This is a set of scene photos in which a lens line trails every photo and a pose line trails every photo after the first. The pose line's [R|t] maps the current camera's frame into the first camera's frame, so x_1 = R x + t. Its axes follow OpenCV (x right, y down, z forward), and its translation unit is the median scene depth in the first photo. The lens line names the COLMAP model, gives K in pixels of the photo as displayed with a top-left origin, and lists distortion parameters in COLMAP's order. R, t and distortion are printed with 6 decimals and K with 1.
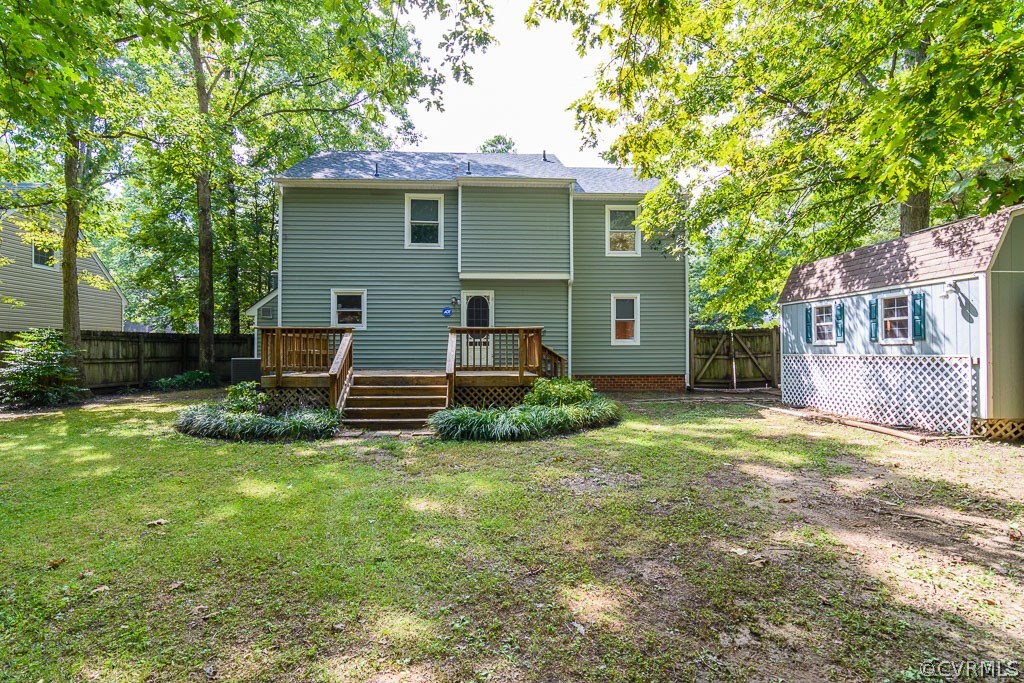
lens RADIAL K [[477.4, 0, 507.2], [0, 477.4, 346.7], [0, 0, 1]] dist [-0.001223, -0.000551]
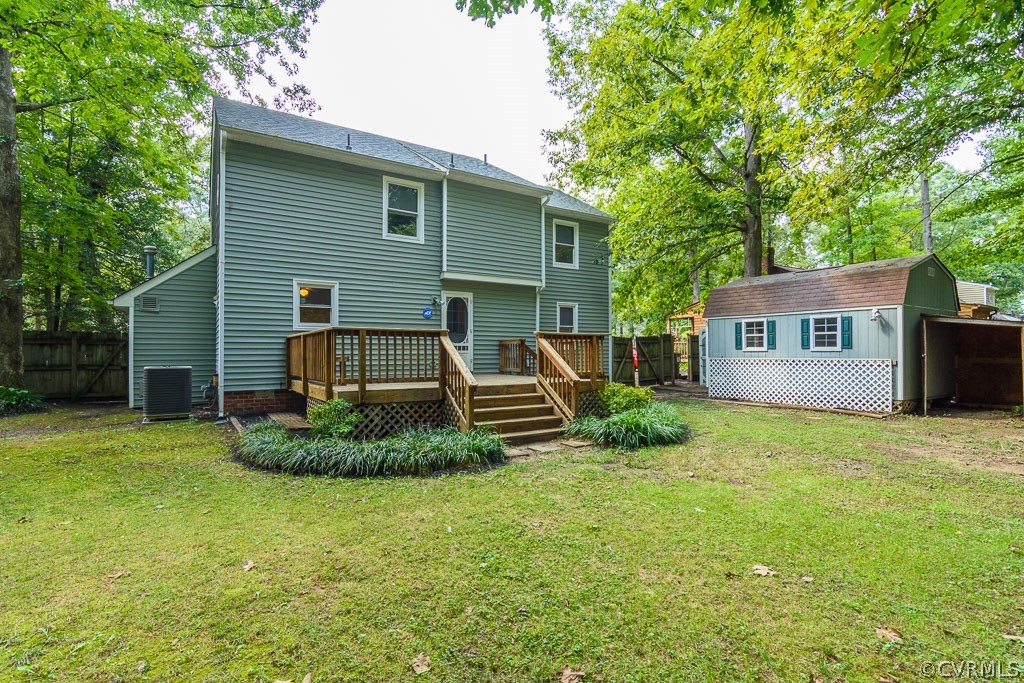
lens RADIAL K [[477.4, 0, 506.7], [0, 477.4, 342.1], [0, 0, 1]] dist [-0.001223, -0.000551]
pose [[0.877994, 0.011167, 0.478541, -0.430122], [-0.003913, 0.999862, -0.016152, -0.003384], [-0.478655, 0.012309, 0.877917, 0.129068]]
